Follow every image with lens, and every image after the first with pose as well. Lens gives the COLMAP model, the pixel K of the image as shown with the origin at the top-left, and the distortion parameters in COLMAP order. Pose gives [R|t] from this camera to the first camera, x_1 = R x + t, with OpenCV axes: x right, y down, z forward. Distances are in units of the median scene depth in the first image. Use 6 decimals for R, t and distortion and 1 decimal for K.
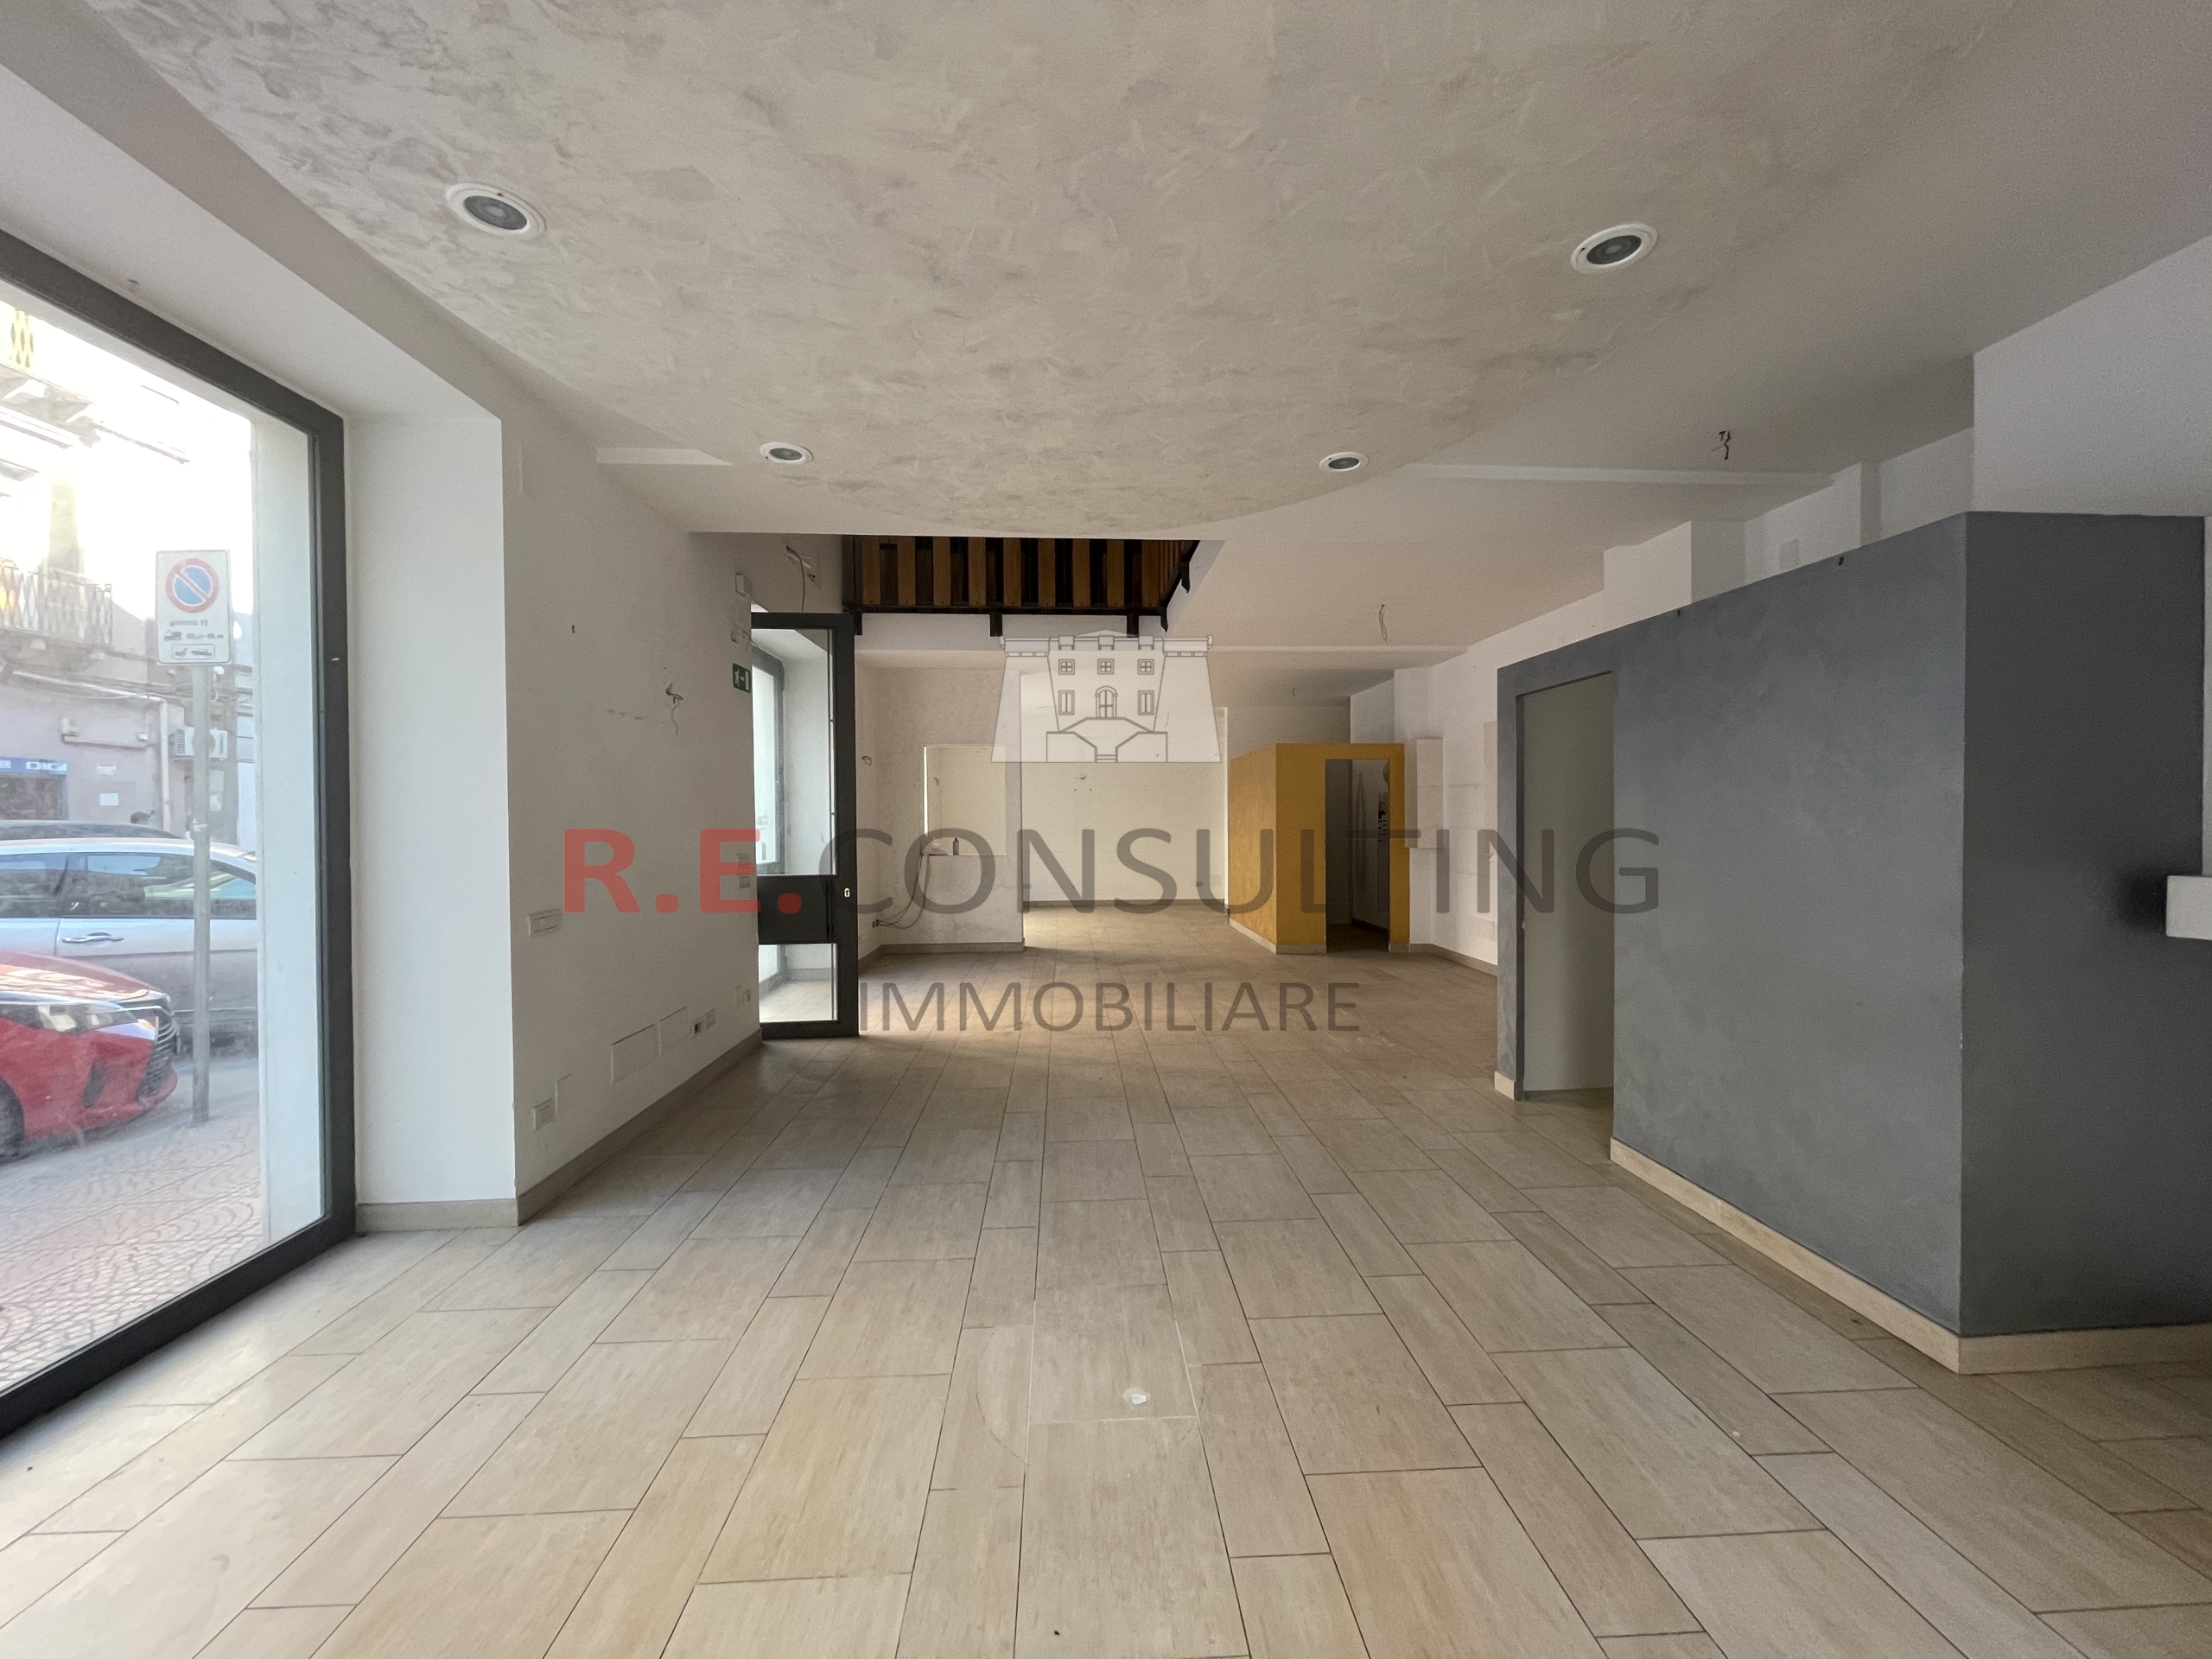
lens RADIAL K [[888.3, 0, 1106.0], [0, 888.3, 829.5], [0, 0, 1]] dist [-0.000931, 0.000531]
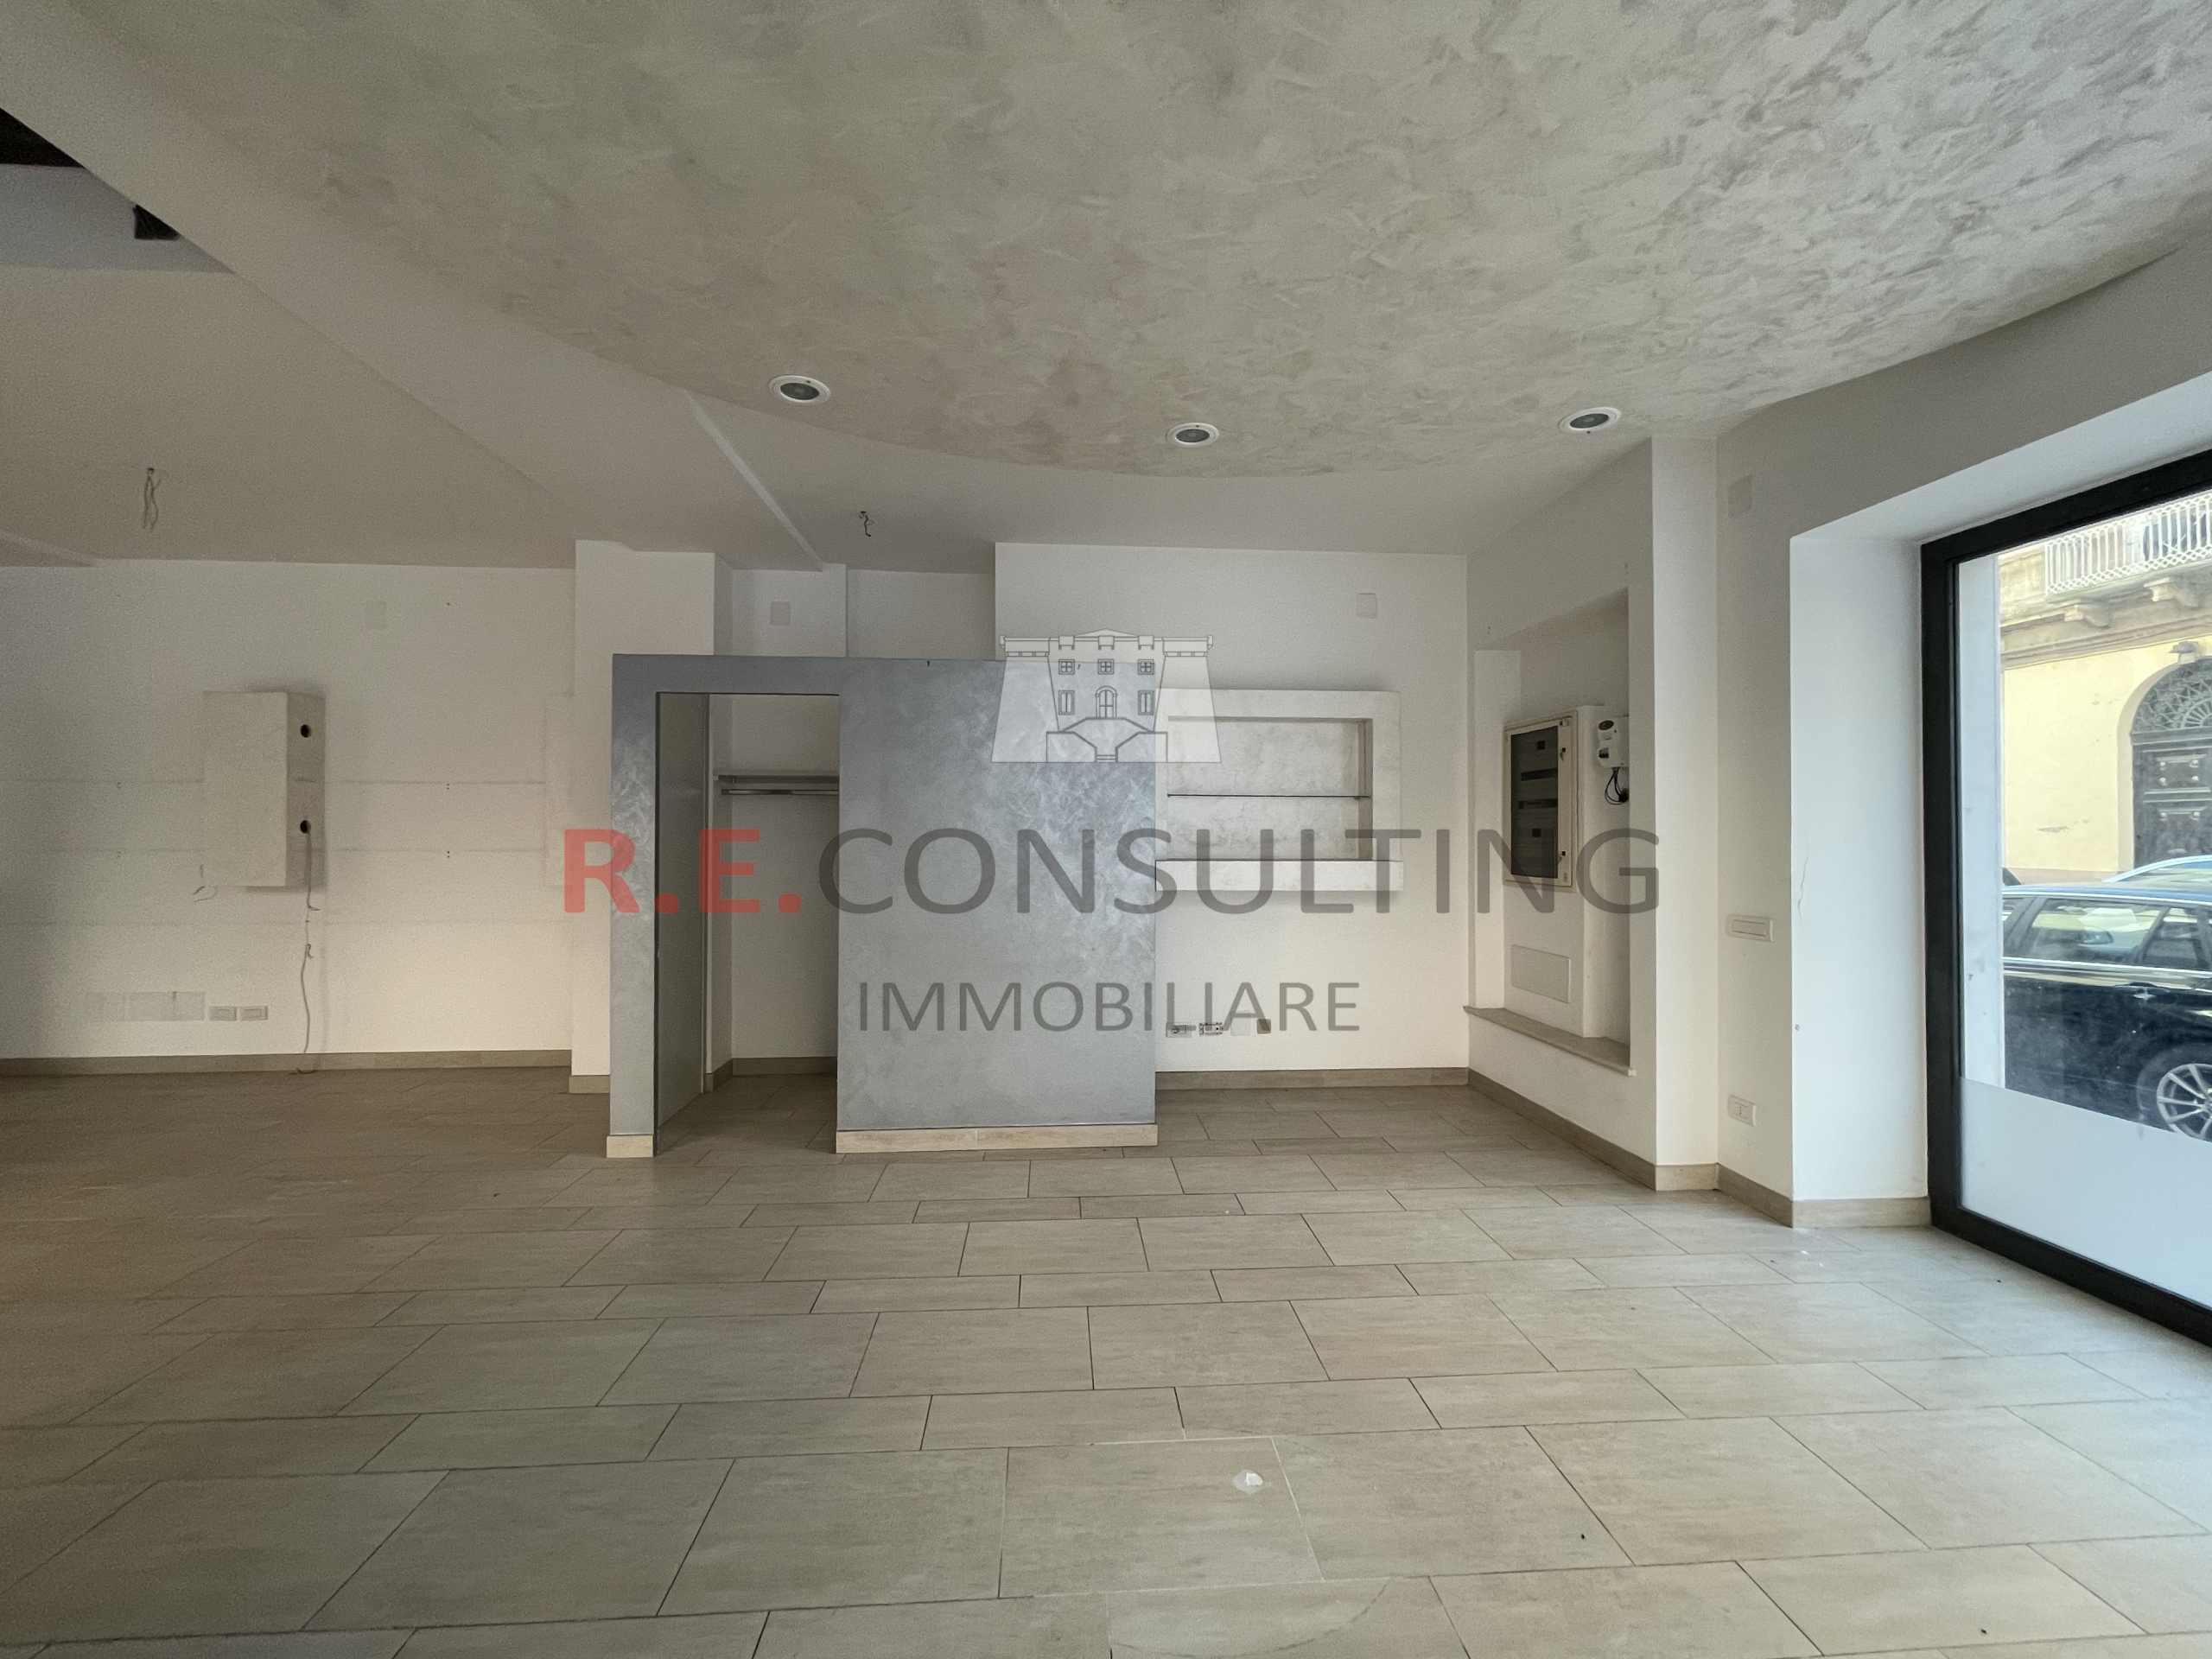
lens RADIAL K [[895.8, 0, 1106.0], [0, 895.8, 829.5], [0, 0, 1]] dist [-0.016036, 0.011503]
pose [[-0.010965, 0.014896, 0.999829, -0.683402], [0.011444, 0.999825, -0.014771, 0.005369], [-0.999874, 0.011280, -0.011134, 0.916692]]
